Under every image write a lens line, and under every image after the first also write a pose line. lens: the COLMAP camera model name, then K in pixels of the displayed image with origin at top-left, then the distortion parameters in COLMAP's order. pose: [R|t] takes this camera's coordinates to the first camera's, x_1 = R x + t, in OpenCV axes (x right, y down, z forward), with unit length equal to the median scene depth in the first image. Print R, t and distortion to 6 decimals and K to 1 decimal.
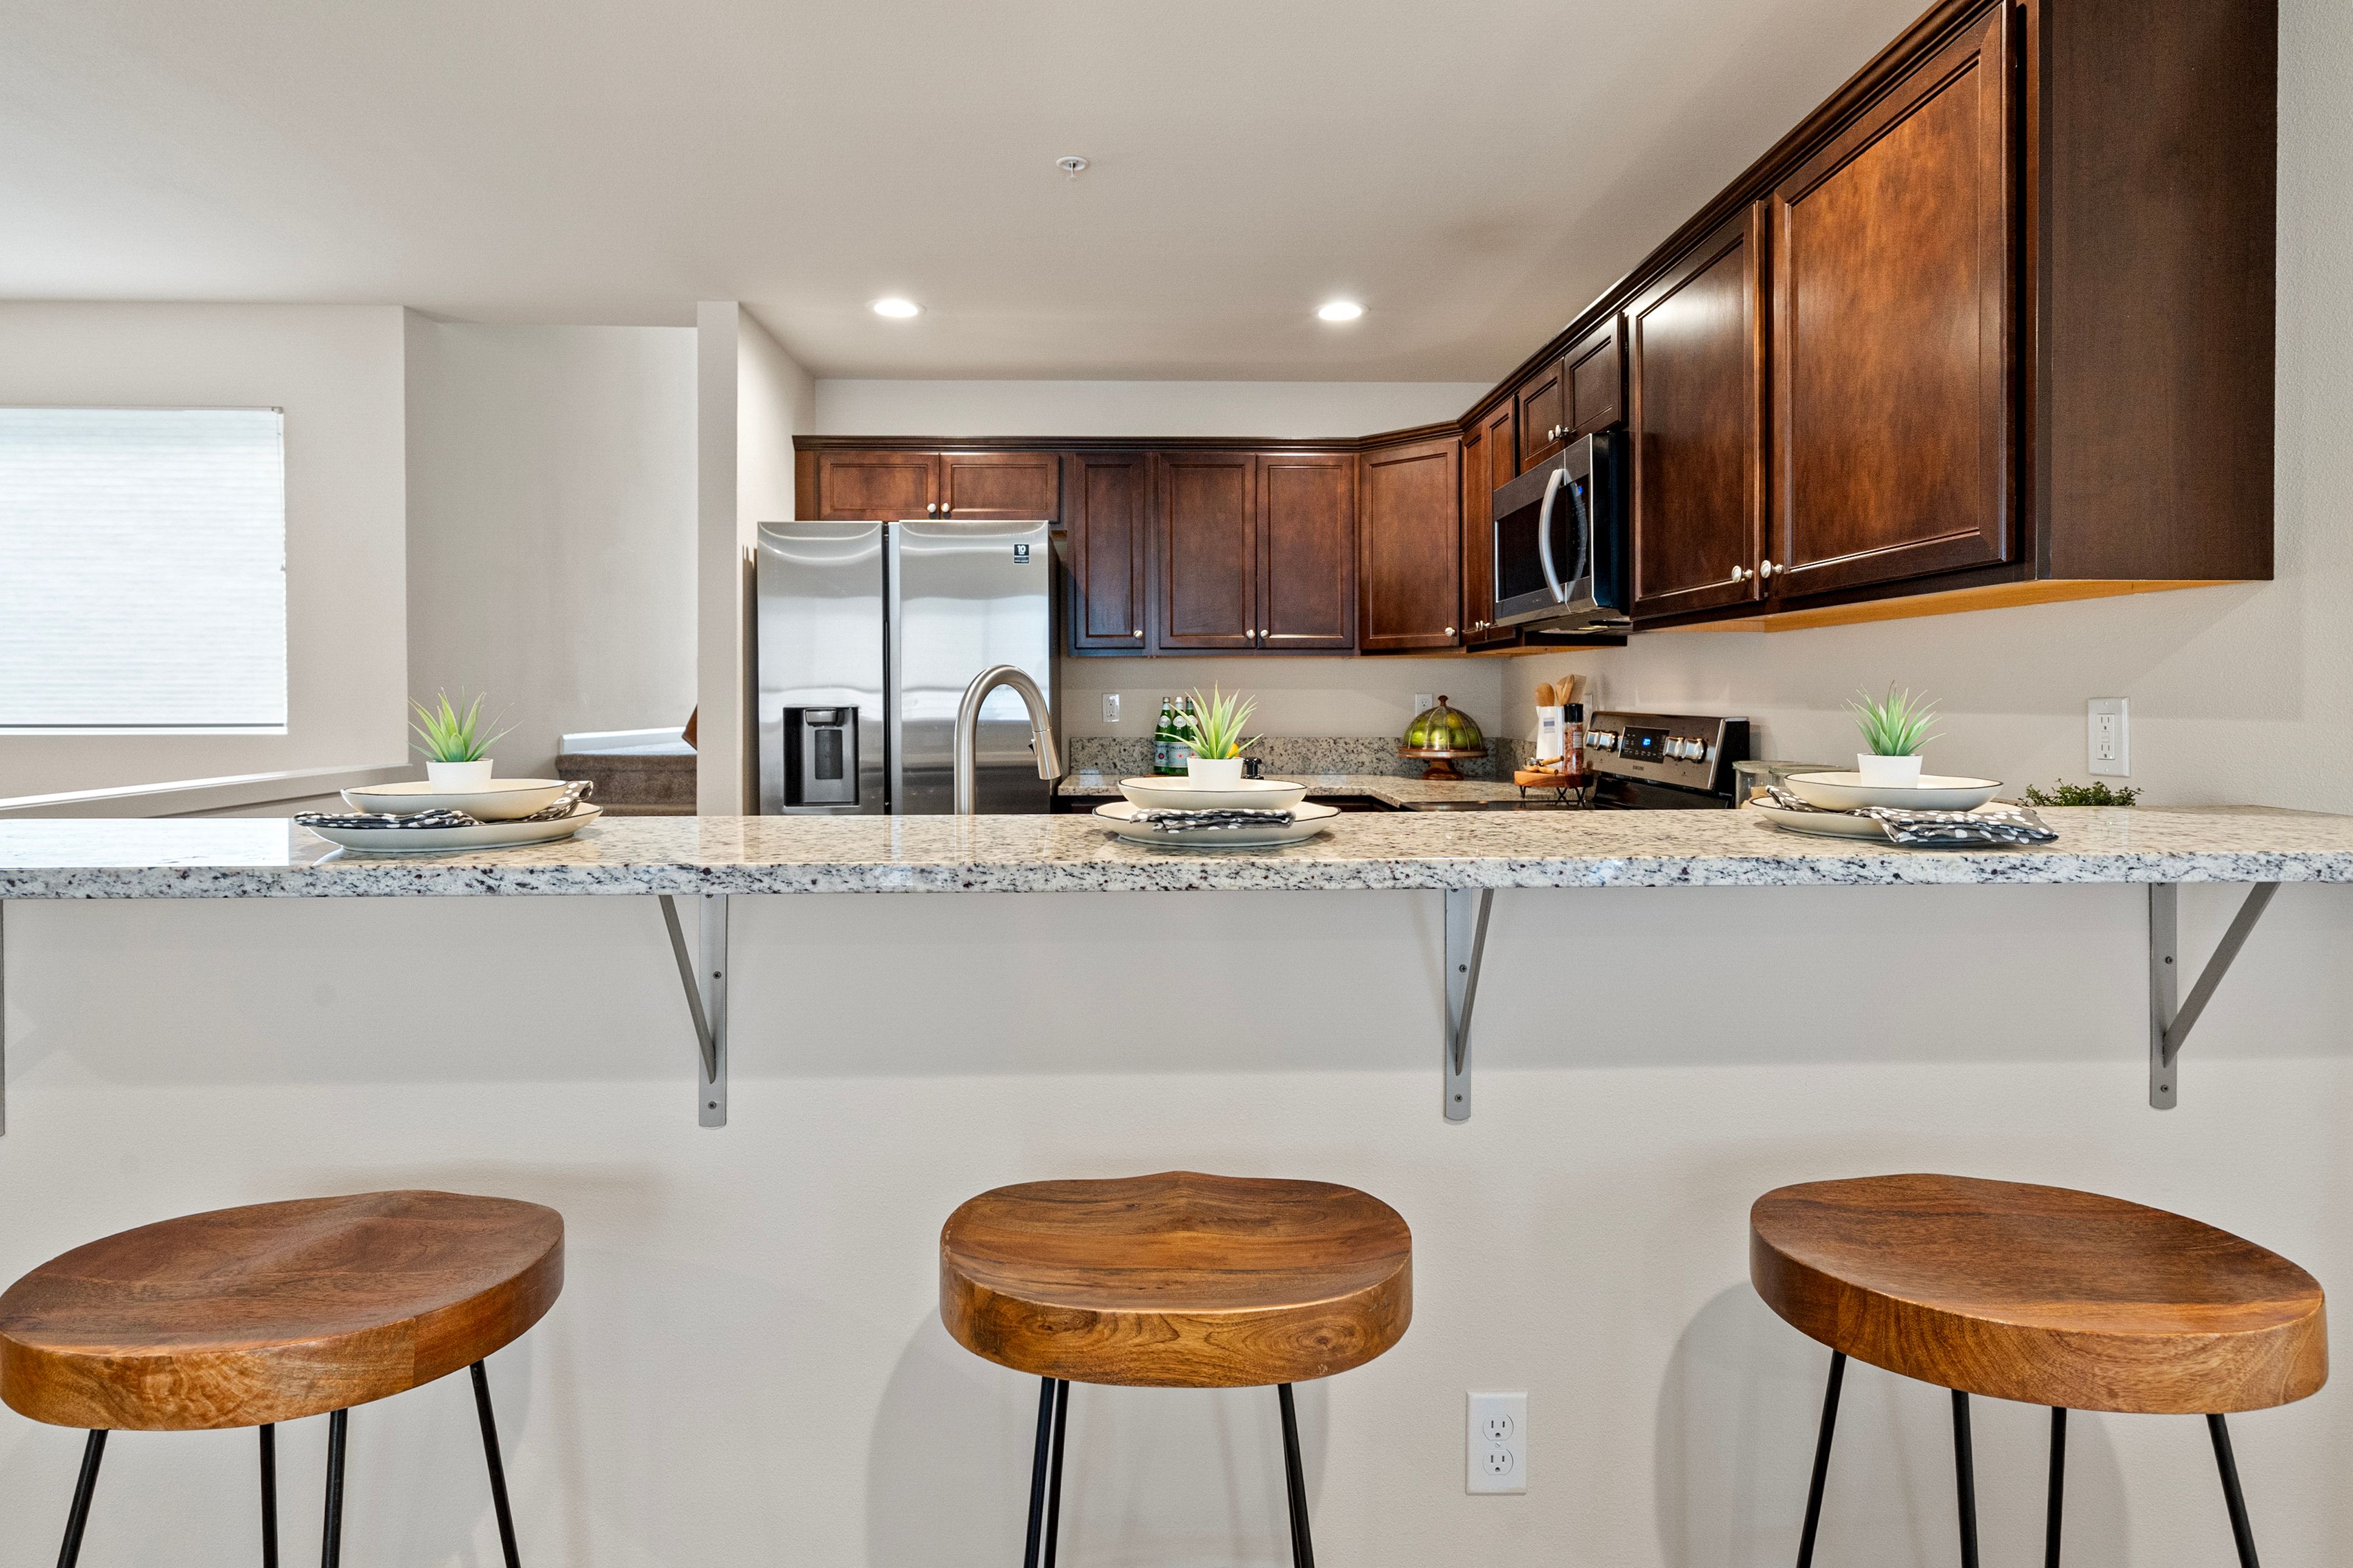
lens RADIAL K [[1186.0, 0, 1175.6], [0, 1186.0, 708.6], [0, 0, 1]] dist [-0.001611, -0.000041]
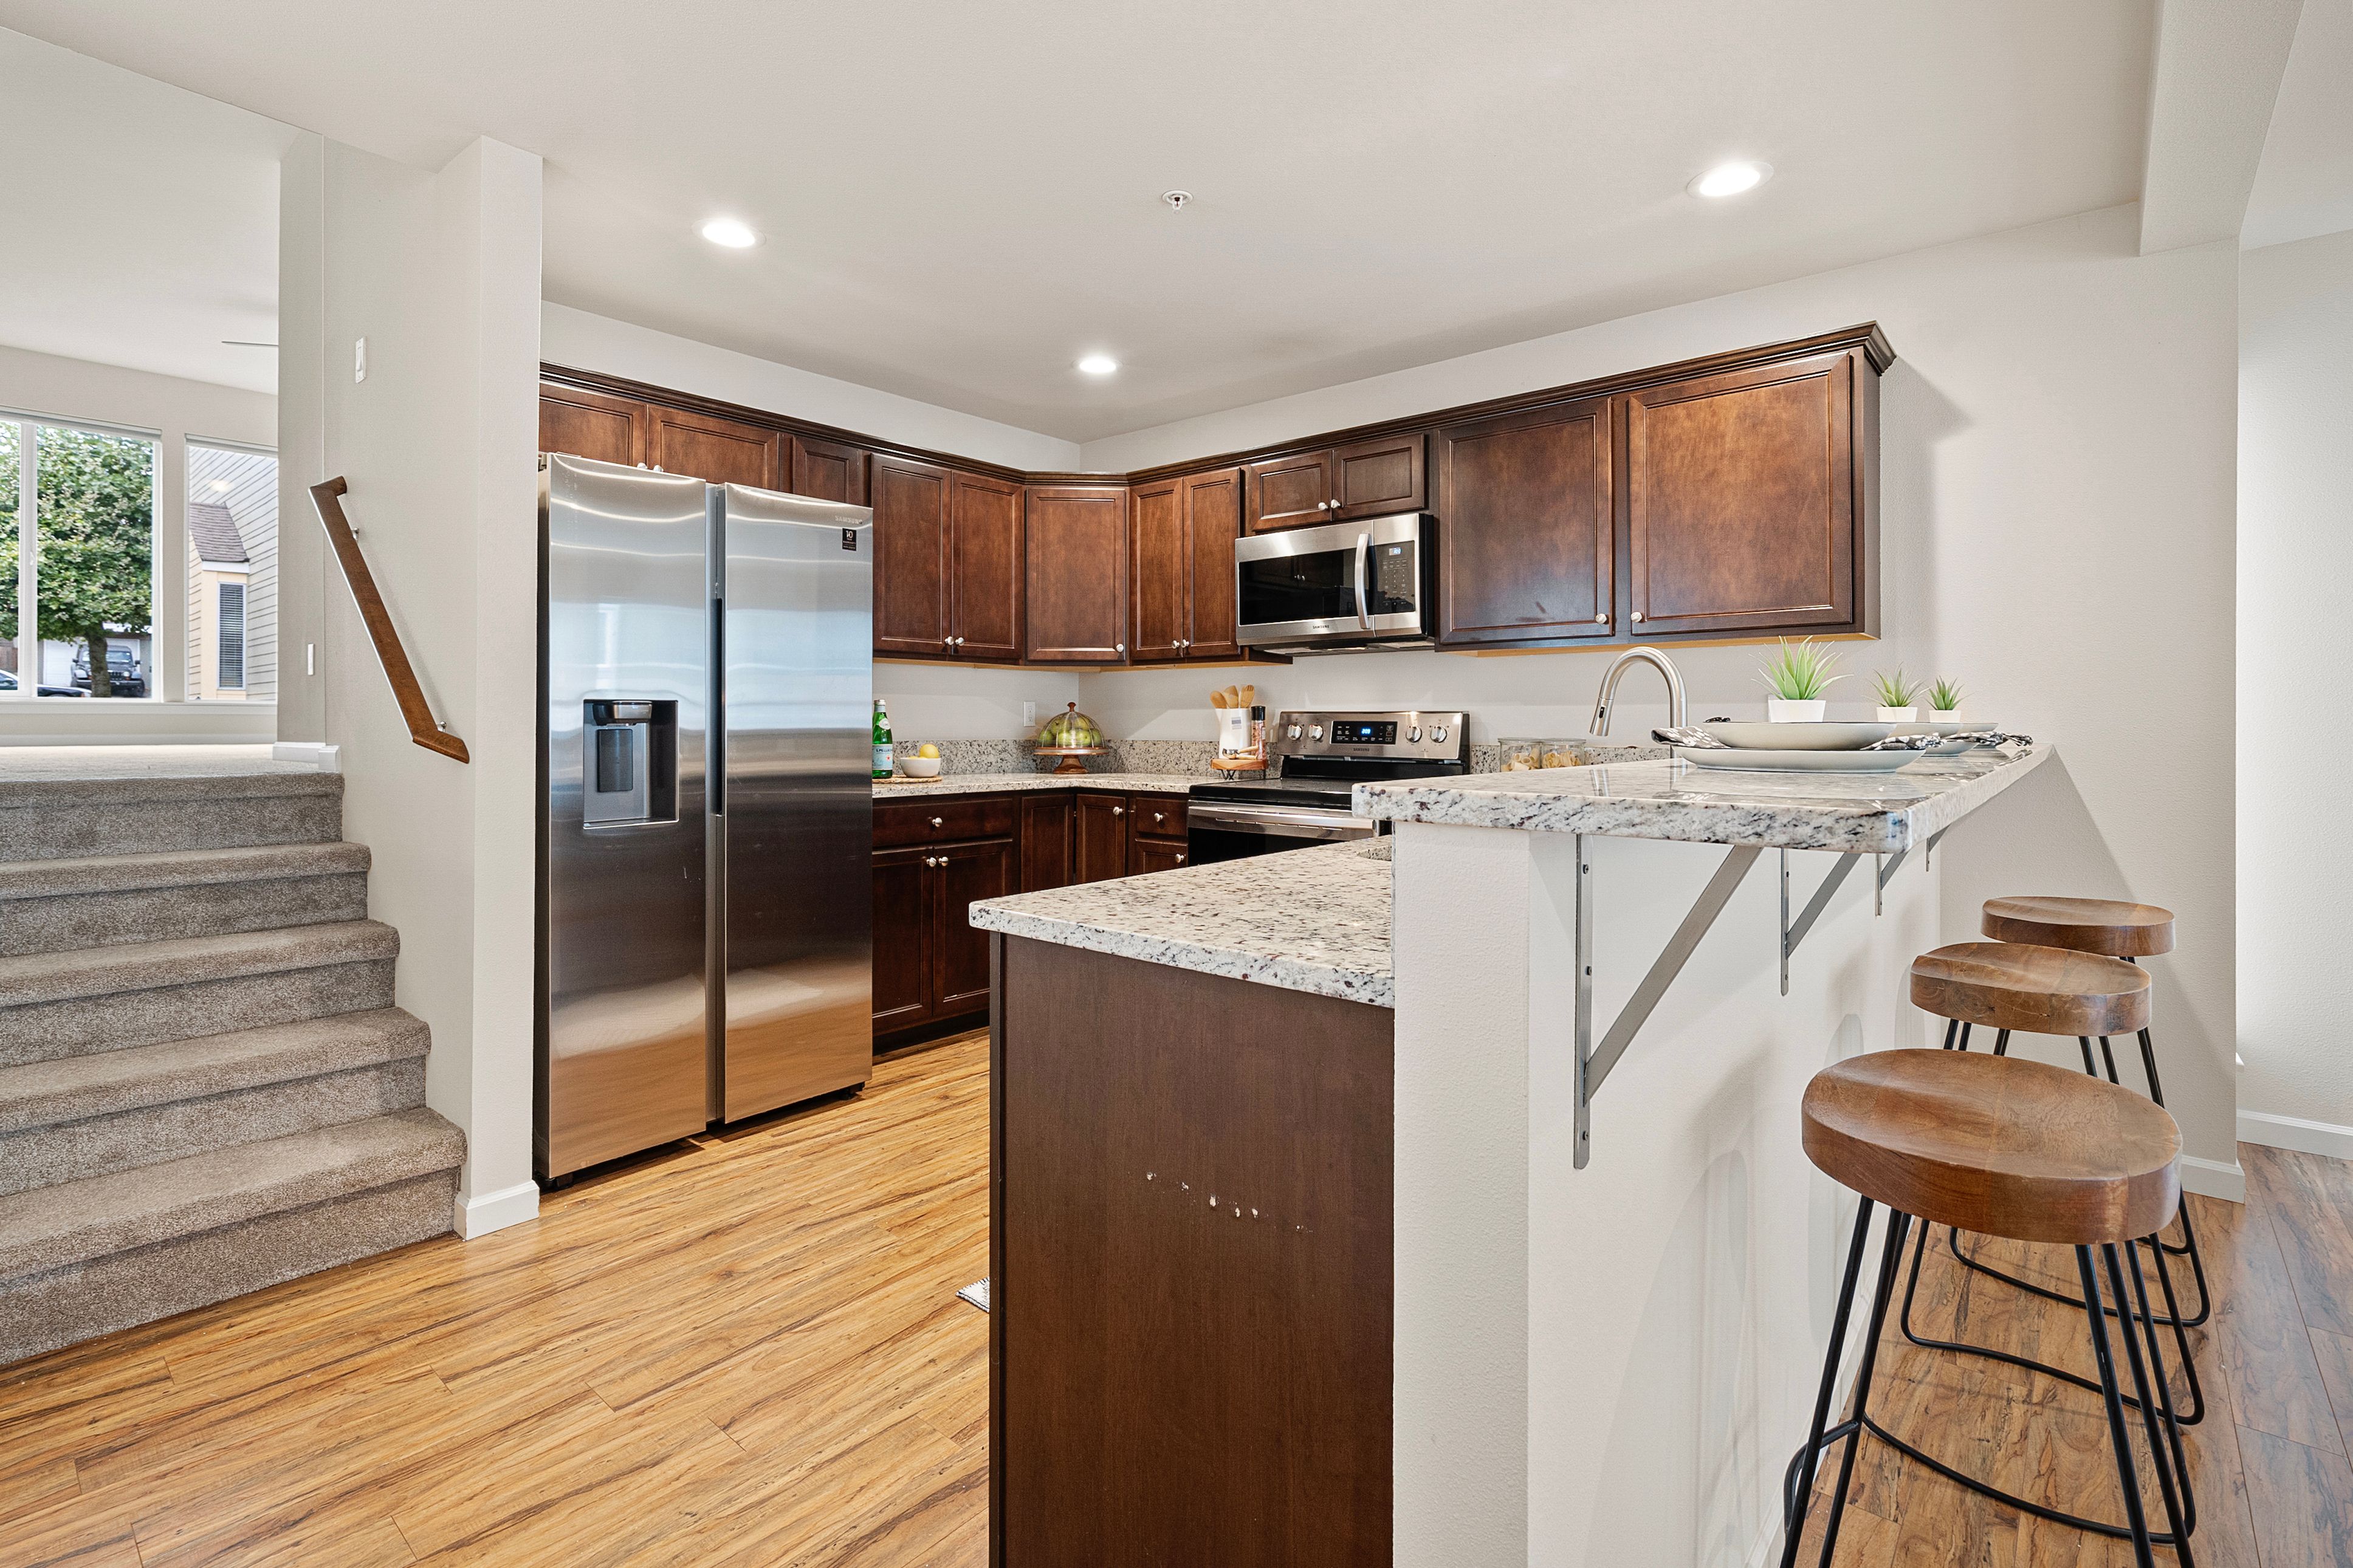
lens RADIAL K [[1077.8, 0, 1170.0], [0, 1077.8, 714.9], [0, 0, 1]] dist [0.000487, 0.000462]
pose [[0.675646, 0.006892, 0.737194, -0.536093], [0.005808, 0.999876, -0.014671, 0.019214], [-0.737203, 0.014194, 0.675522, 0.224743]]
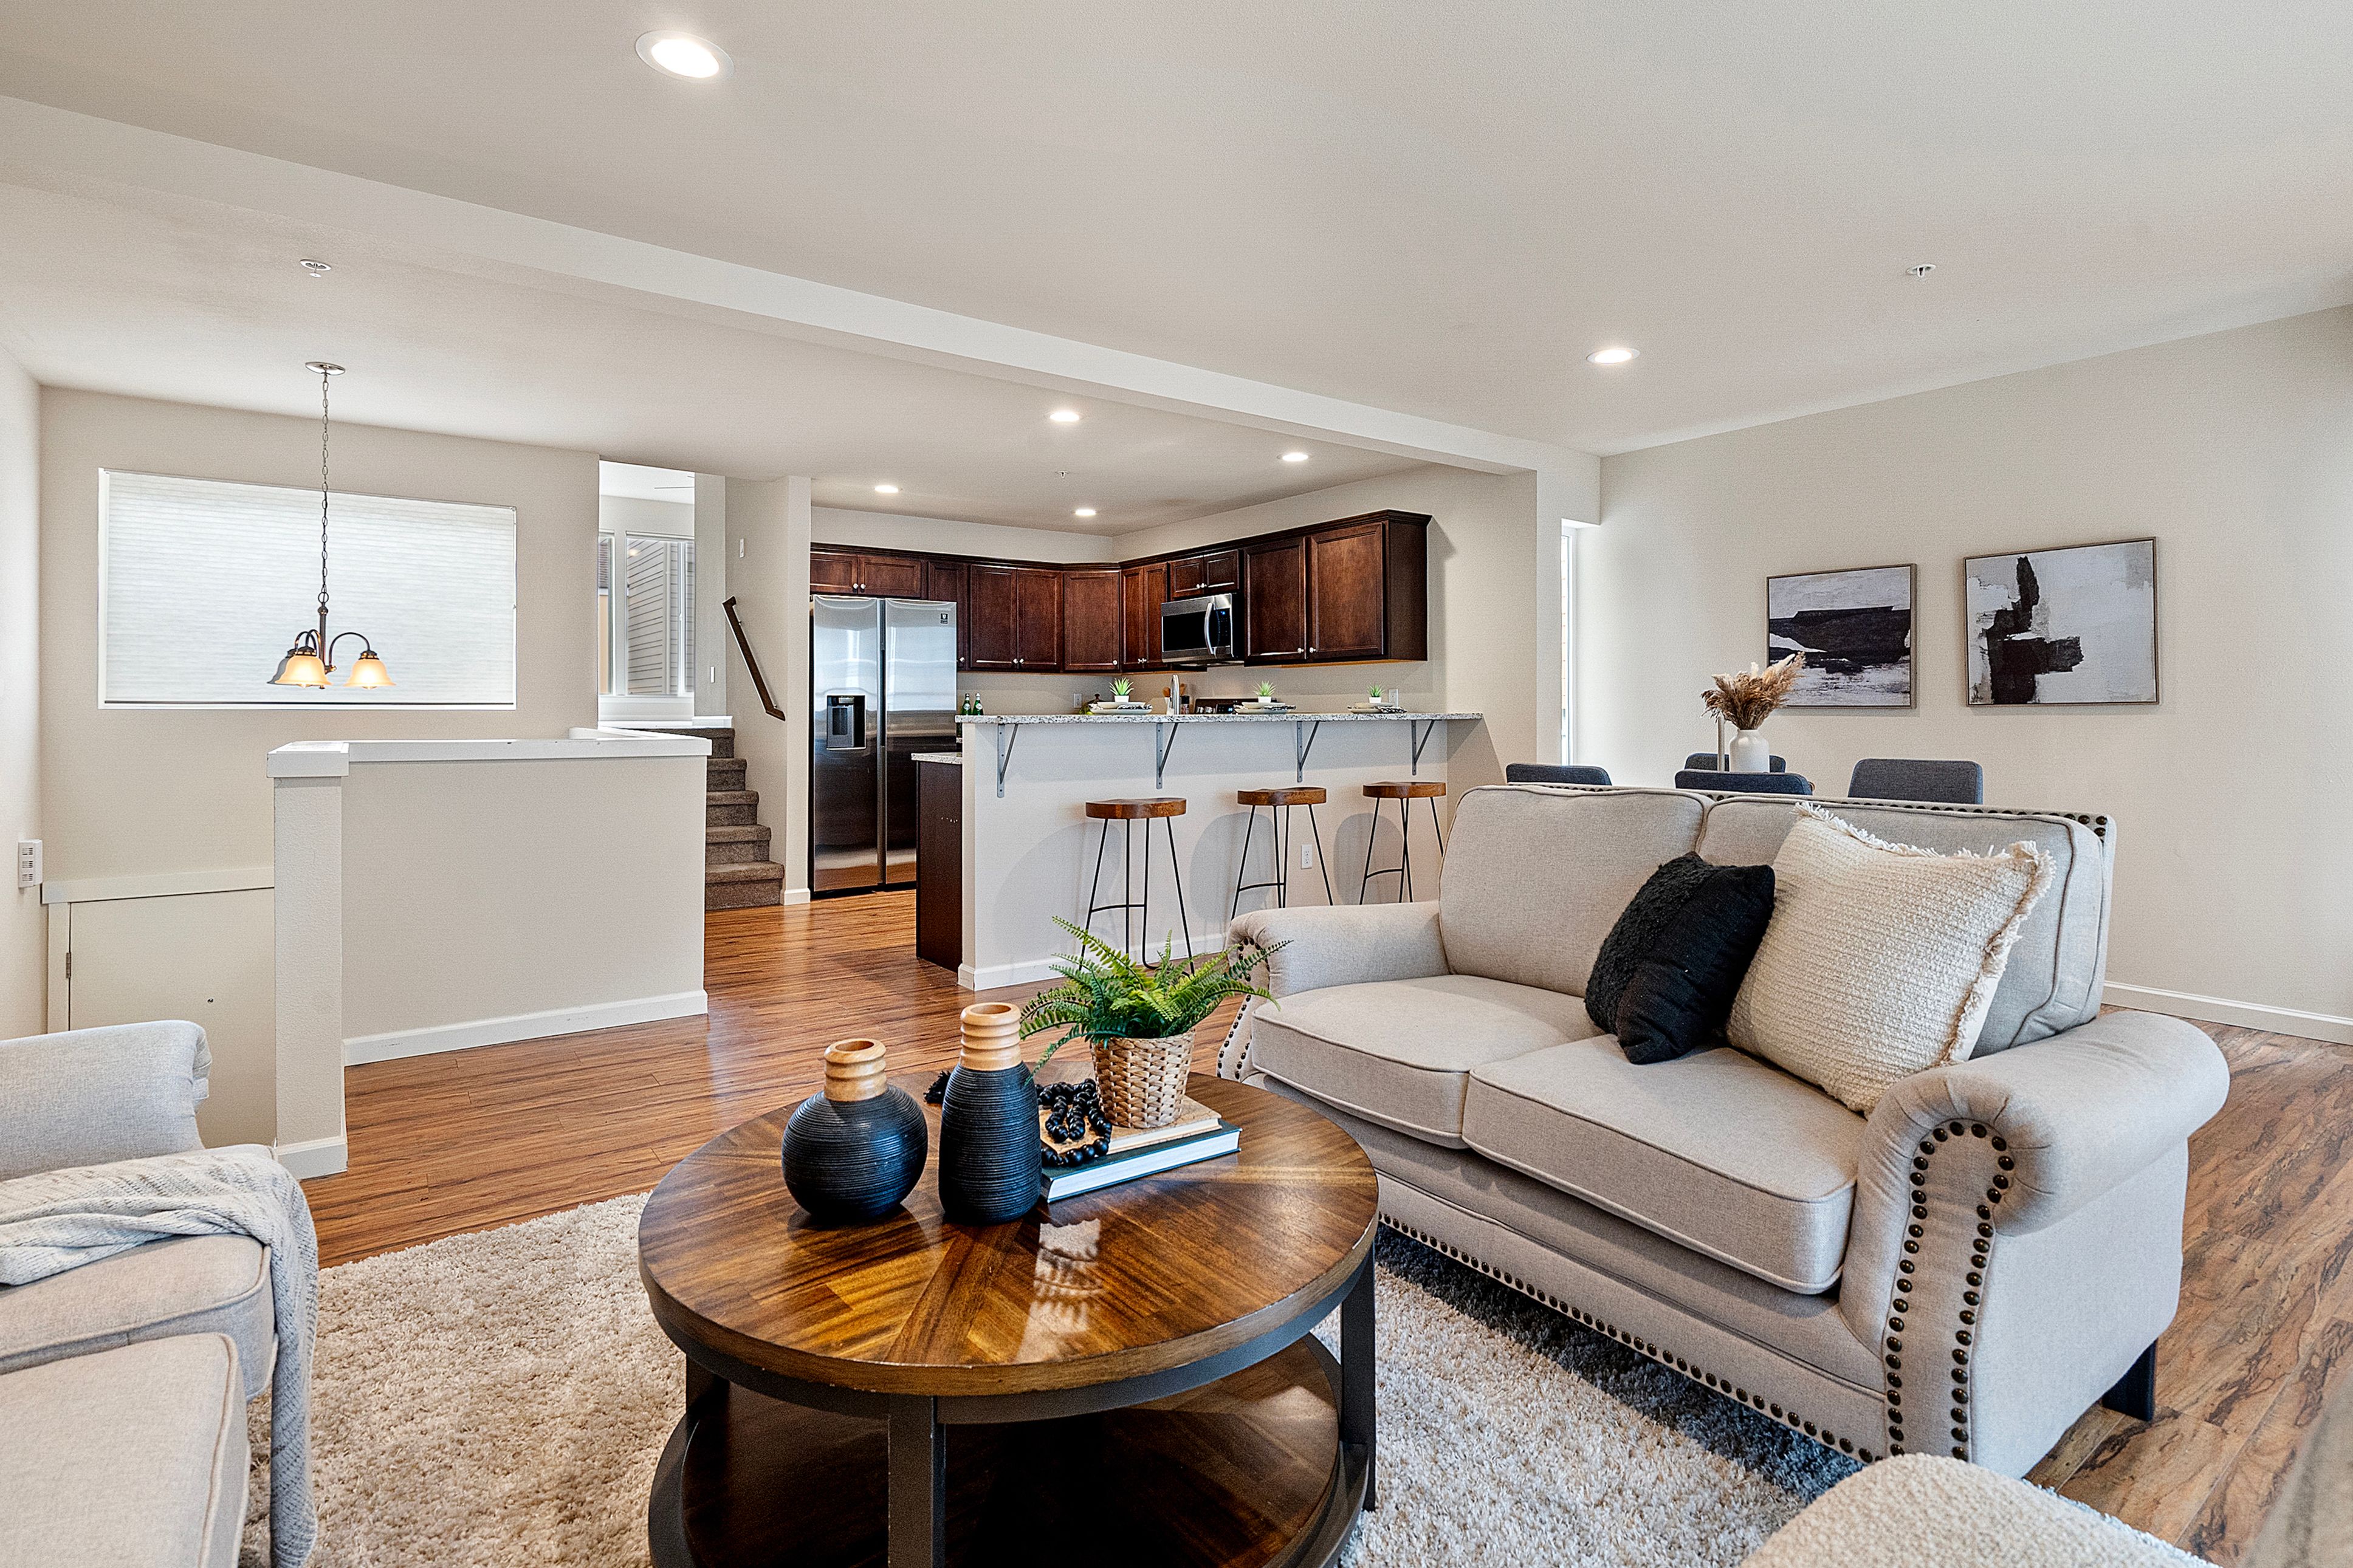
lens RADIAL K [[1110.5, 0, 1176.7], [0, 1110.5, 687.3], [0, 0, 1]] dist [0.002062, 0.000370]
pose [[0.825911, 0.012214, 0.563668, -0.782786], [0.006933, 0.999470, -0.031815, 0.041625], [-0.563758, 0.030184, 0.825388, -0.680044]]
